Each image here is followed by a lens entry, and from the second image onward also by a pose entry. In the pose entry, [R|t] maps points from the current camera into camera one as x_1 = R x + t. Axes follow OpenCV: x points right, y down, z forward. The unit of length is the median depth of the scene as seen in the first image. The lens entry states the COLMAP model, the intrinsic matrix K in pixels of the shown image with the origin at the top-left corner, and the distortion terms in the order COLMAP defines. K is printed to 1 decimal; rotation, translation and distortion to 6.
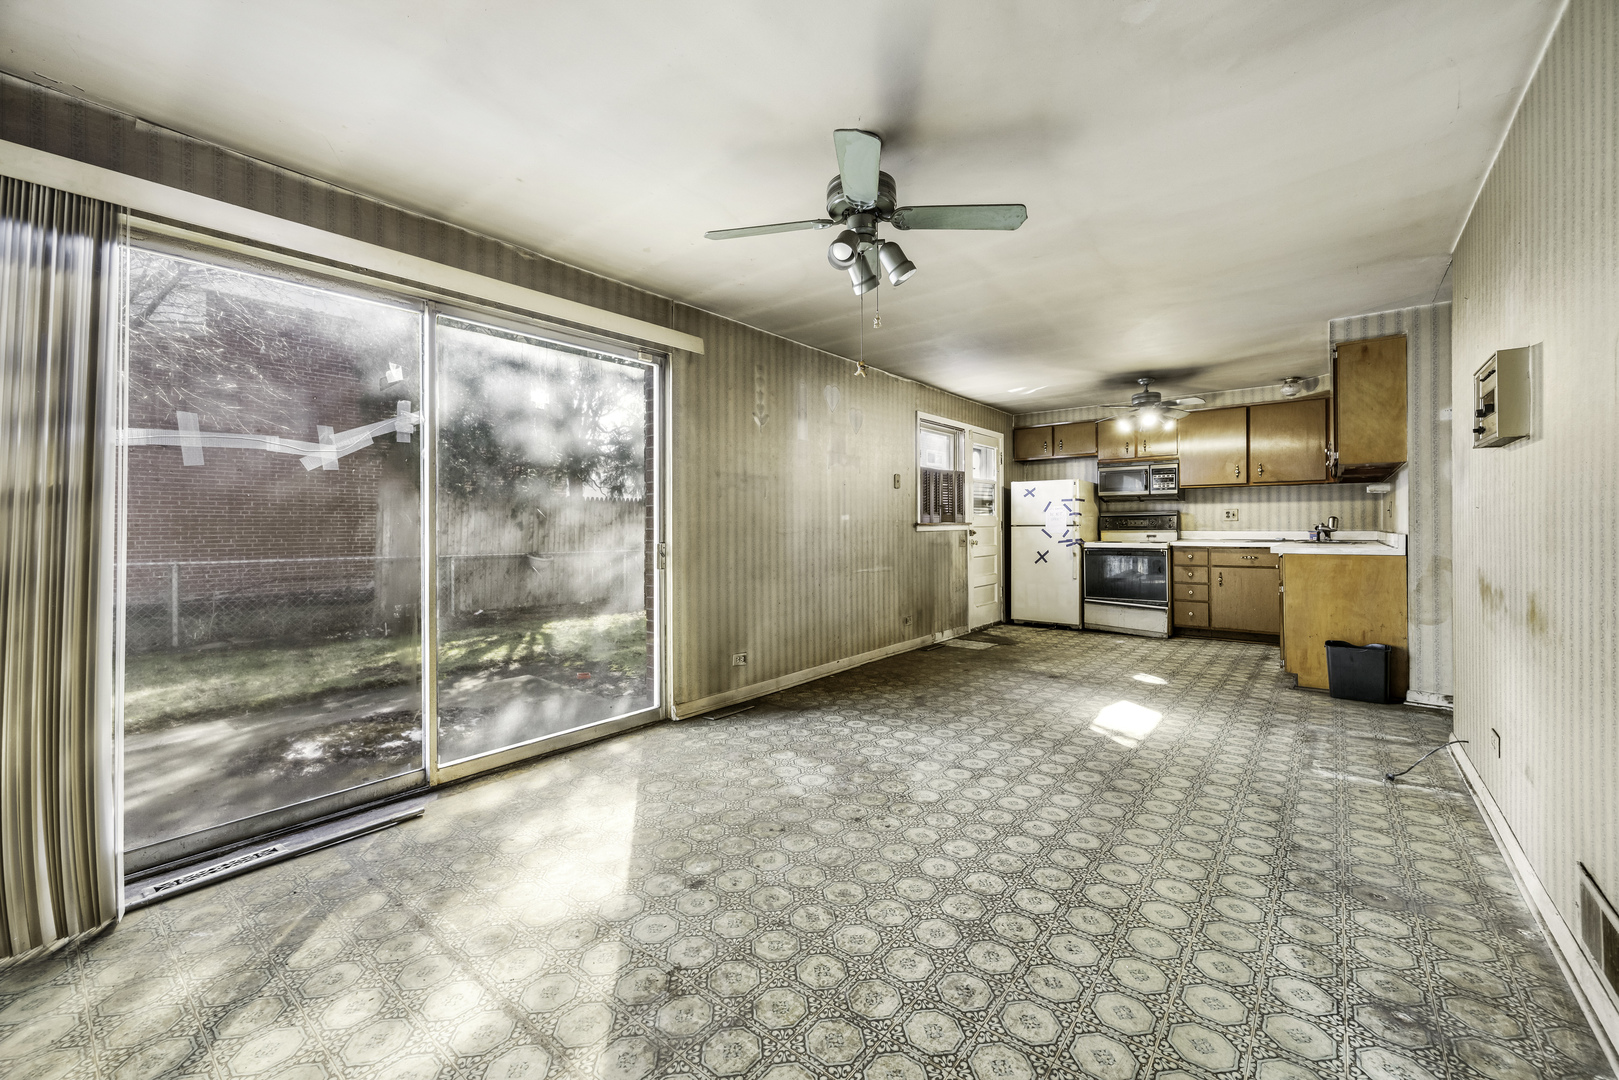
lens RADIAL K [[638.5, 0, 823.3], [0, 638.5, 528.5], [0, 0, 1]] dist [0.006828, 0.000753]
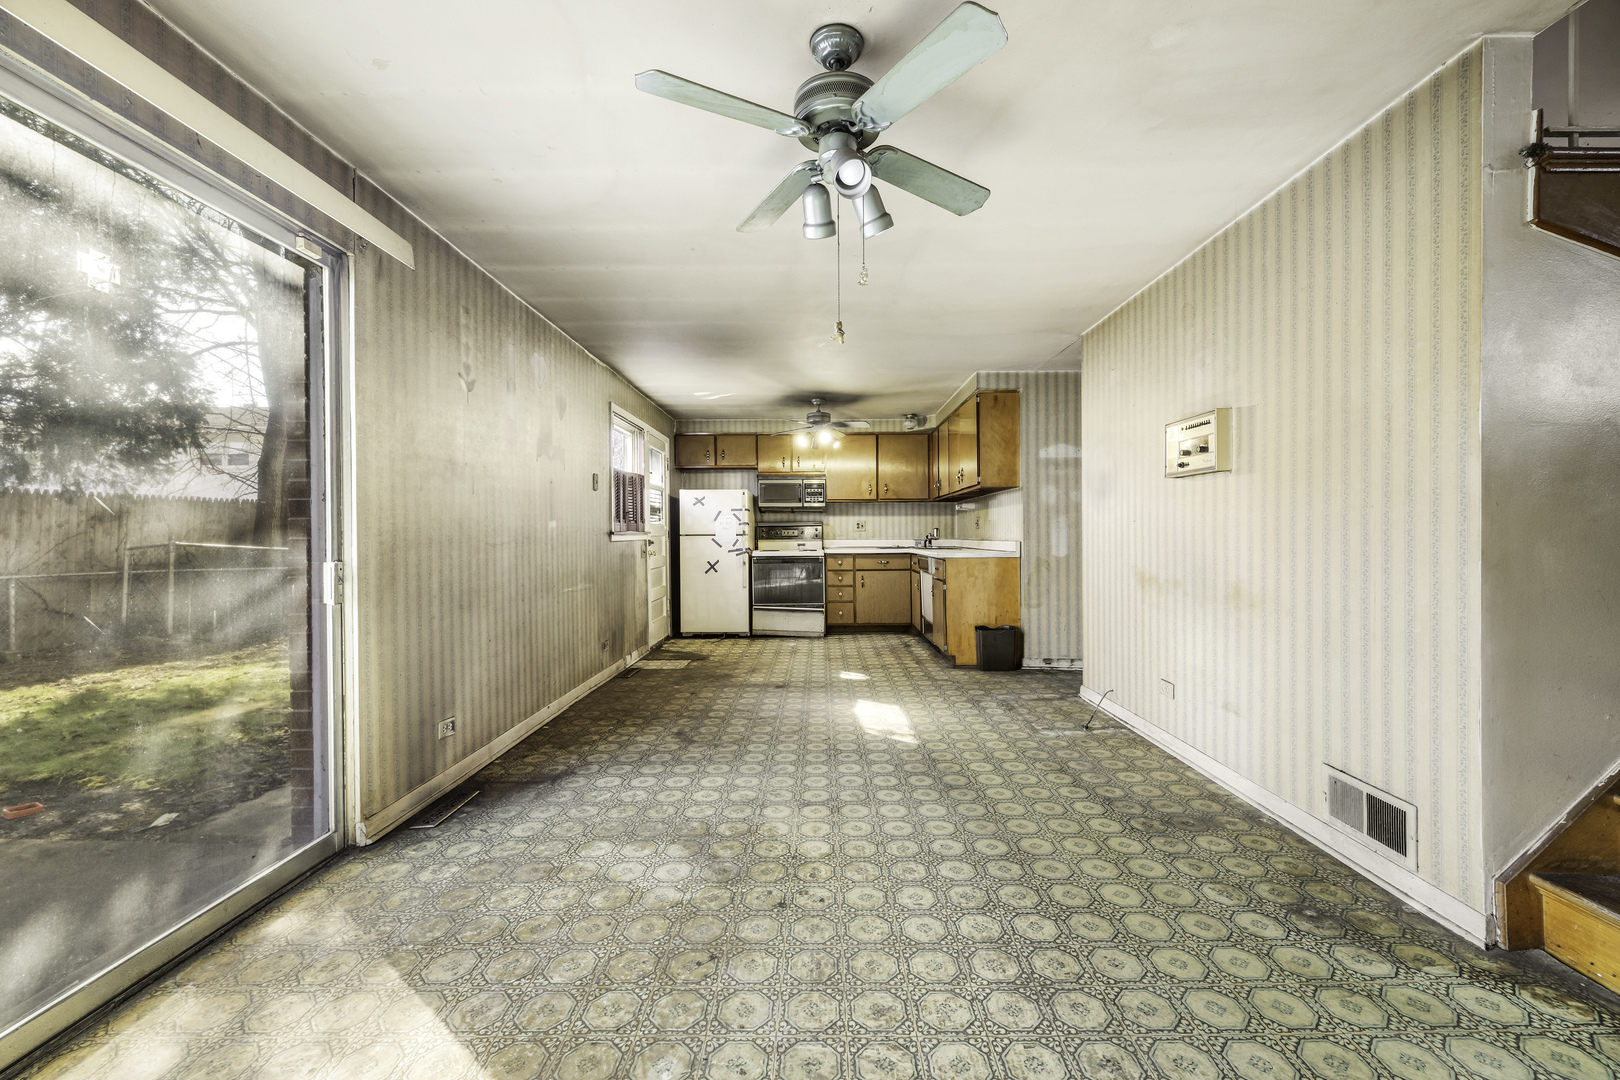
lens RADIAL K [[638.9, 0, 809.2], [0, 638.9, 540.8], [0, 0, 1]] dist [0.006828, 0.000753]
pose [[0.789972, -0.004575, 0.613125, -0.266786], [0.002594, 0.999988, 0.004120, 0.001493], [-0.613137, -0.001664, 0.789975, 0.235301]]
